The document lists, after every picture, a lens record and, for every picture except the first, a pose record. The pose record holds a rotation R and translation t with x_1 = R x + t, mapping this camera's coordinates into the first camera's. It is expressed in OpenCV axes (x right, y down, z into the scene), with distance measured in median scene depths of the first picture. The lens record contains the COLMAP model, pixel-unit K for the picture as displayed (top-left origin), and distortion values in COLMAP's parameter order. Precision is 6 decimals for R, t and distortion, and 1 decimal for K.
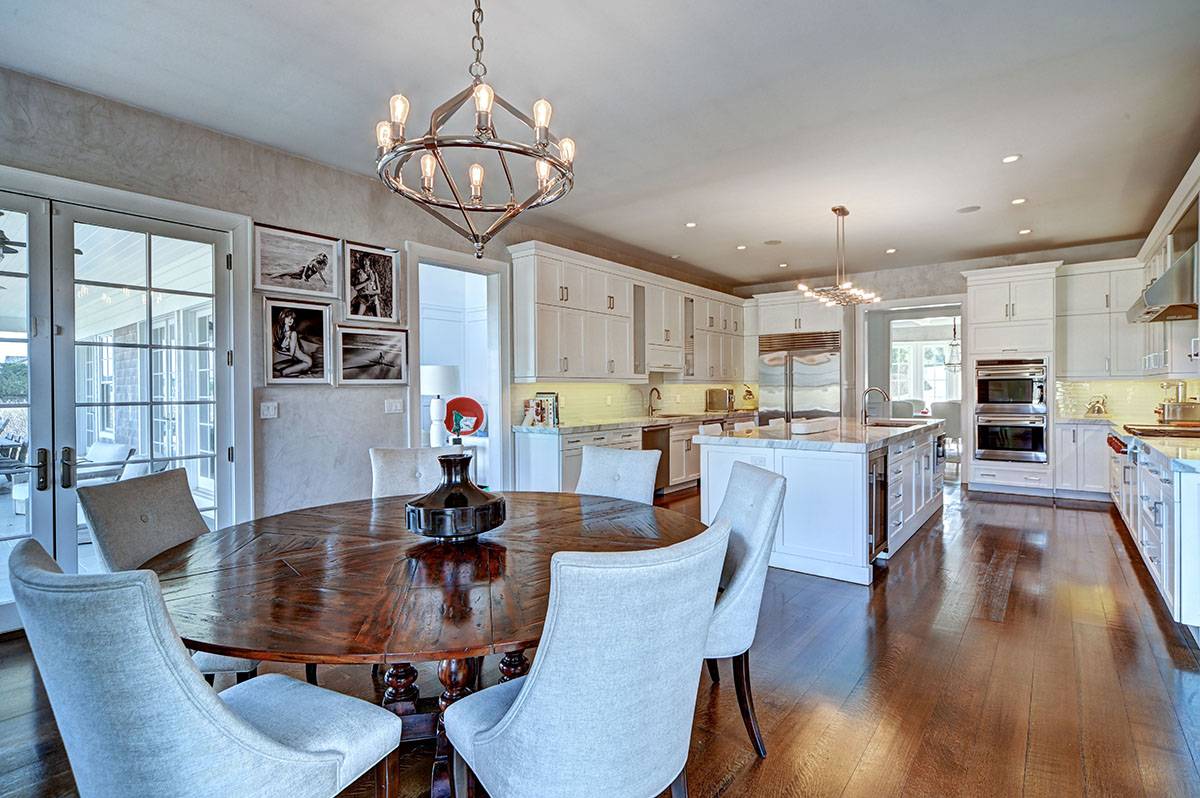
lens RADIAL K [[567.4, 0, 602.4], [0, 567.4, 390.8], [0, 0, 1]] dist [0.003793, 0.001742]
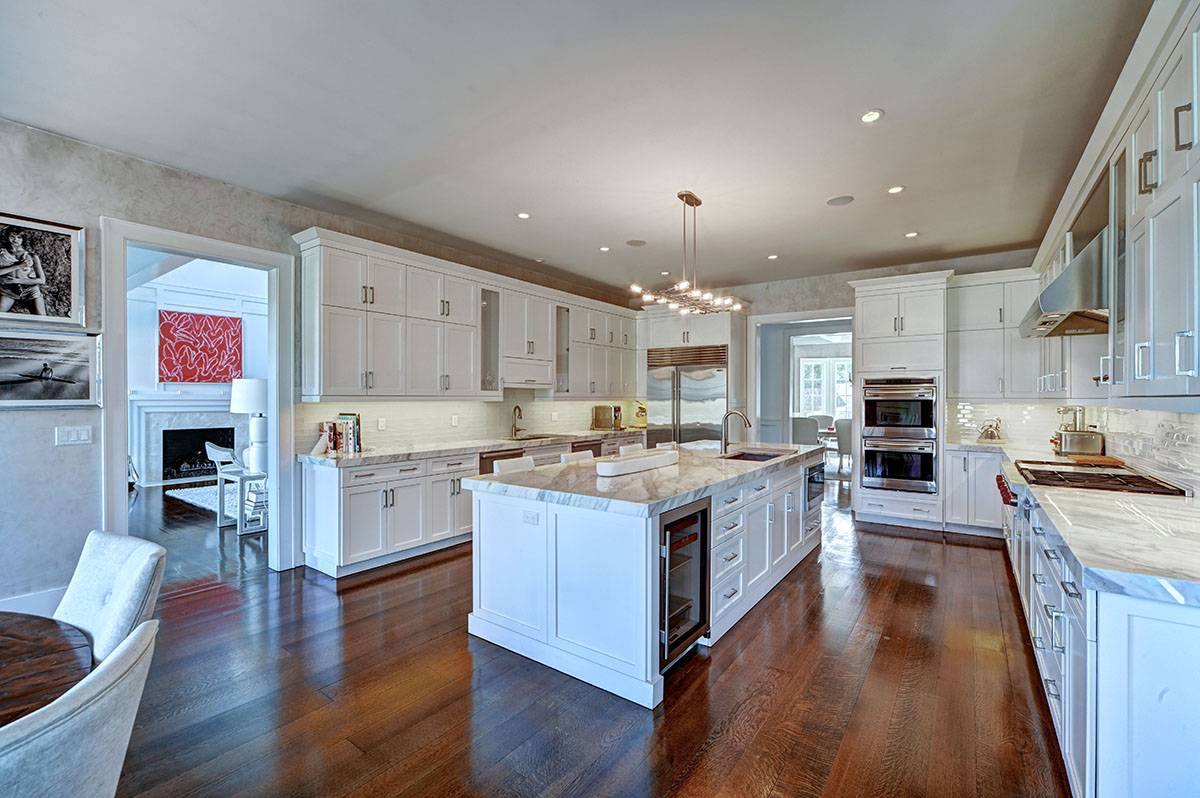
lens RADIAL K [[510.7, 0, 591.7], [0, 510.7, 398.1], [0, 0, 1]] dist [-0.001090, 0.000355]
pose [[0.999203, 0.007971, 0.039112, 0.209684], [-0.007846, 0.999964, -0.003339, -0.018198], [-0.039137, 0.003030, 0.999229, 0.219772]]
